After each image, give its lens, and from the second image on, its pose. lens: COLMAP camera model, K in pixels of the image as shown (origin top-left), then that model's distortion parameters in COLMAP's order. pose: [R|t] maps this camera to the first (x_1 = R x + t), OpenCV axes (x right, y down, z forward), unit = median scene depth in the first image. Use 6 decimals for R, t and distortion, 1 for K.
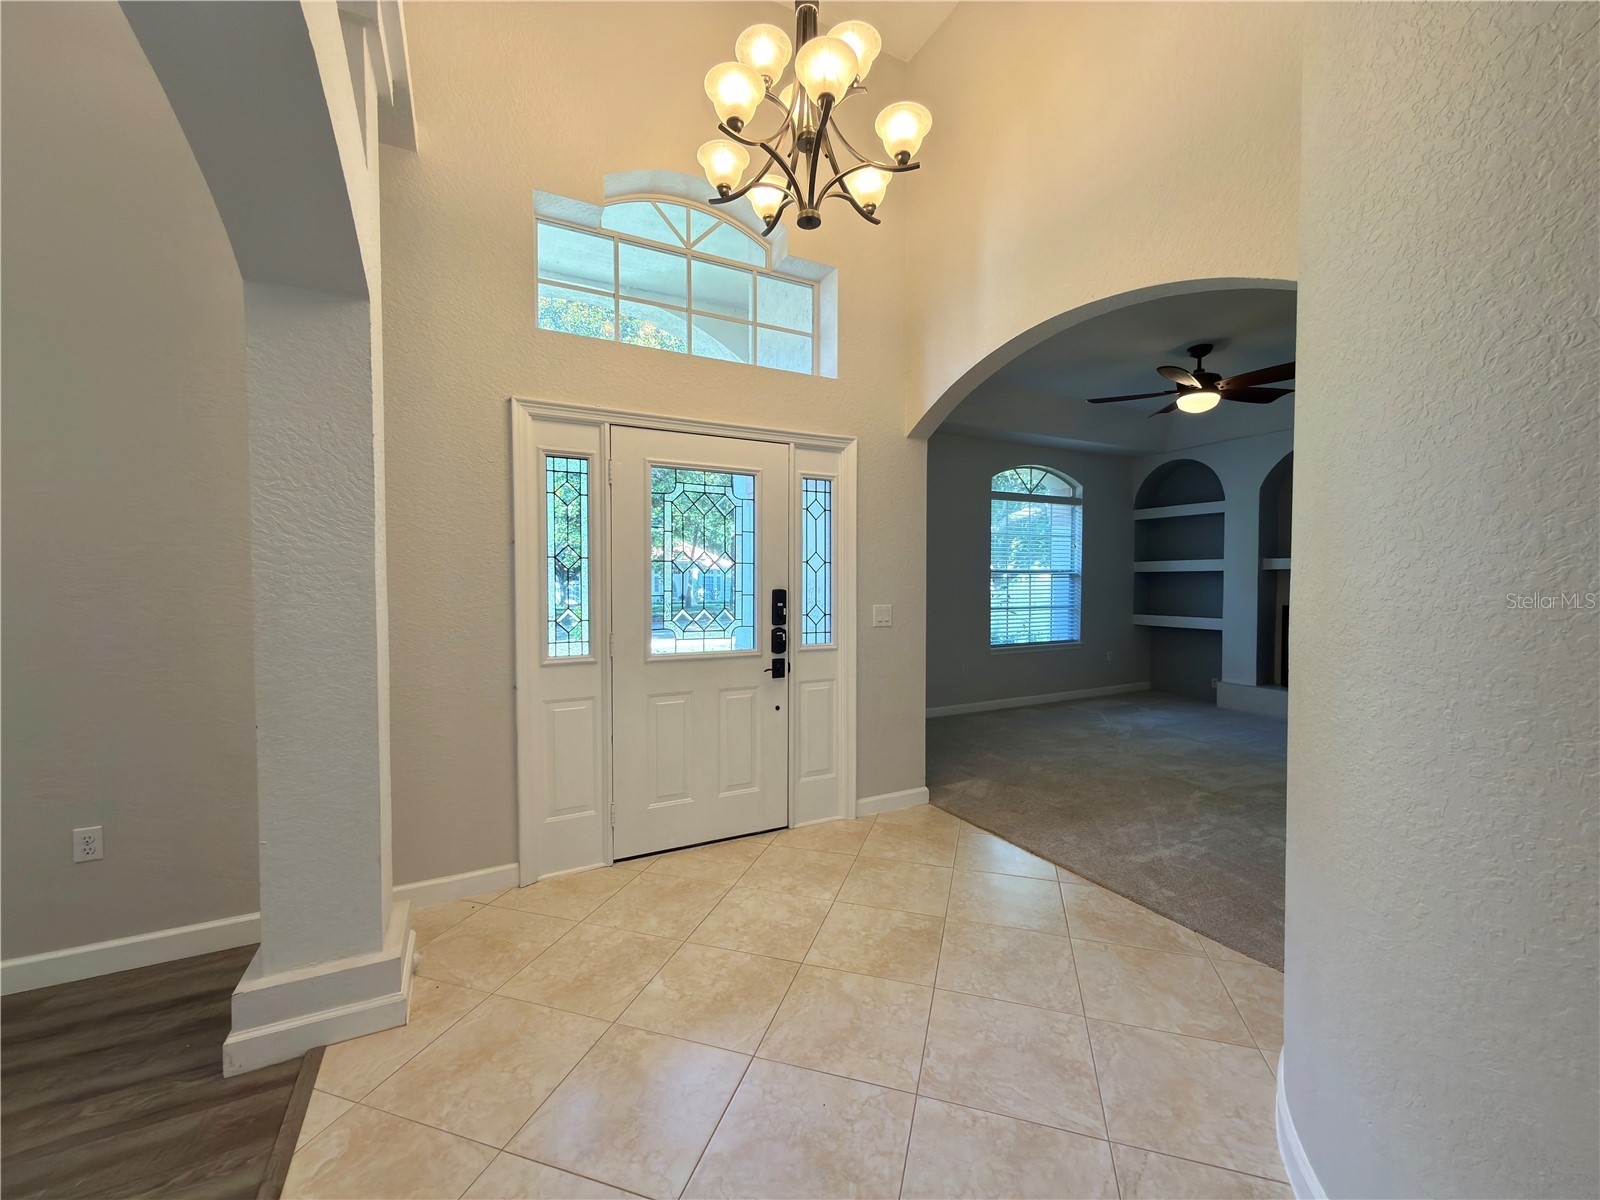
lens RADIAL K [[639.1, 0, 797.5], [0, 639.1, 597.9], [0, 0, 1]] dist [0.000325, 0.000381]
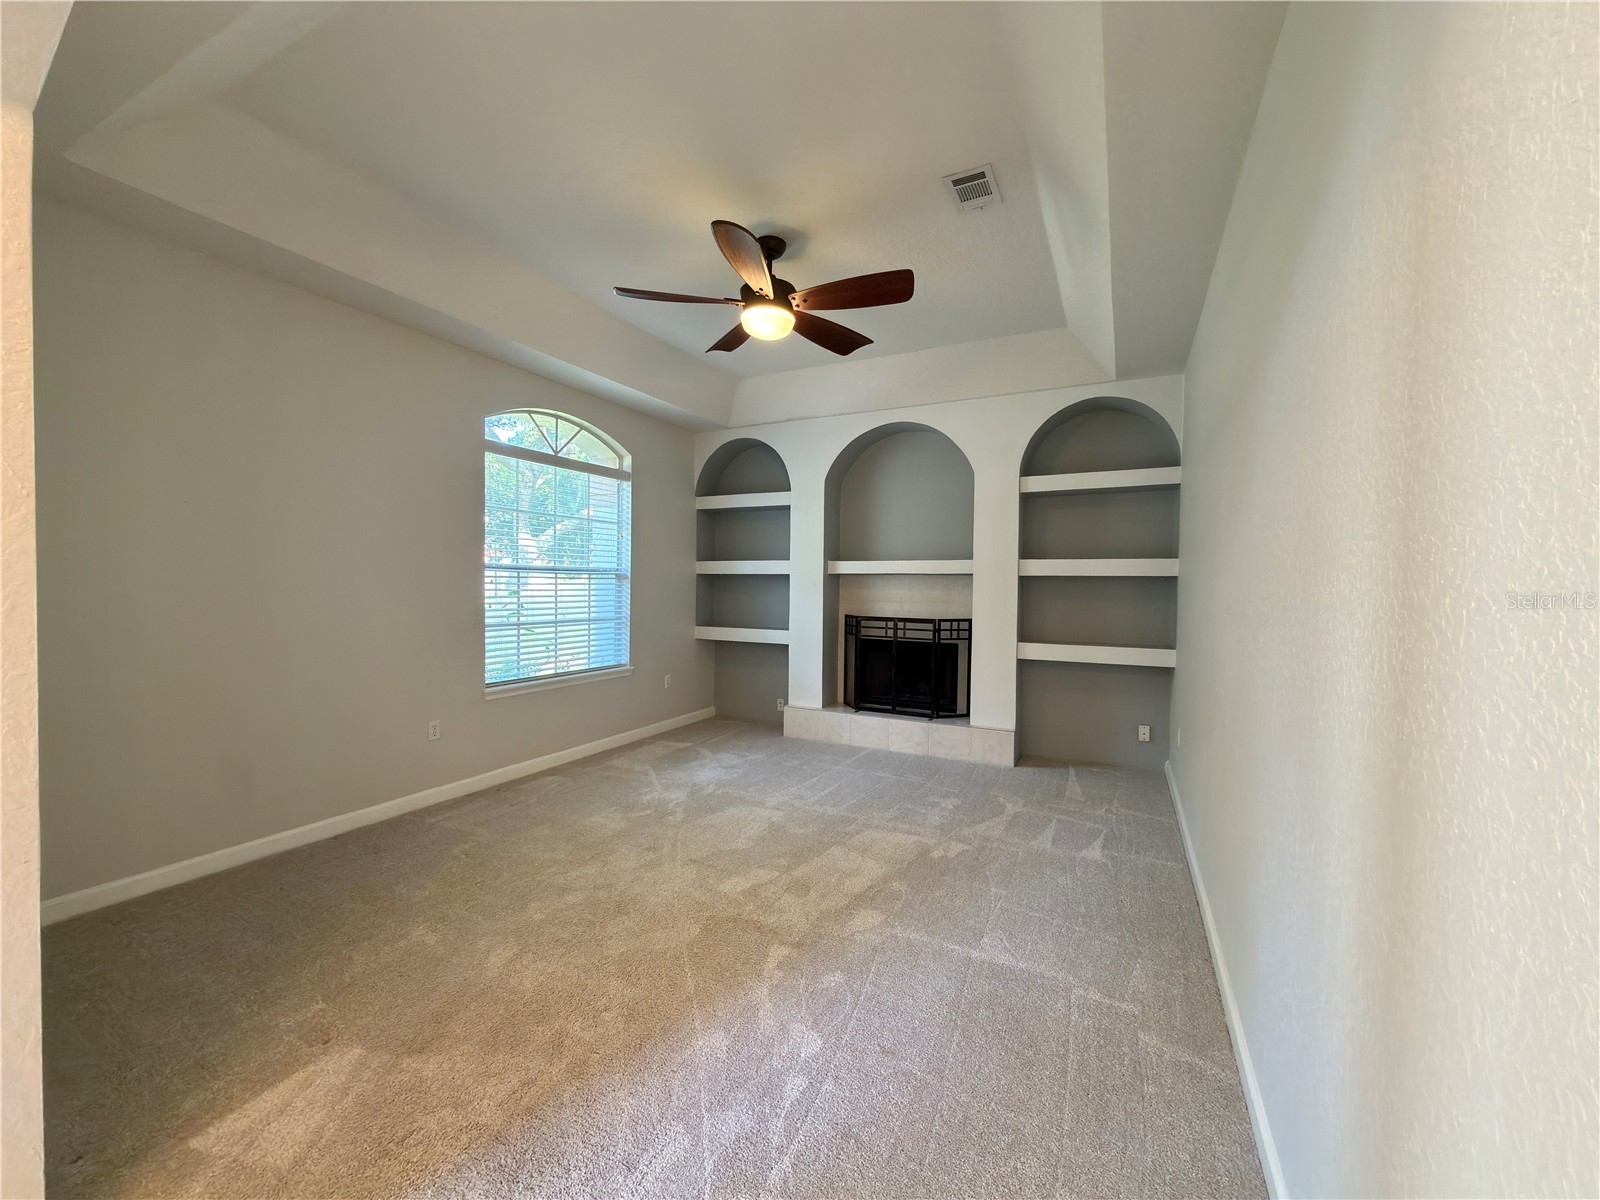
lens RADIAL K [[639.1, 0, 806.1], [0, 639.1, 600.7], [0, 0, 1]] dist [0.000325, 0.000381]
pose [[0.804847, -0.003312, 0.593473, 0.177416], [0.003922, 0.999992, 0.000263, -0.006876], [-0.593470, 0.002116, 0.804854, 0.298924]]
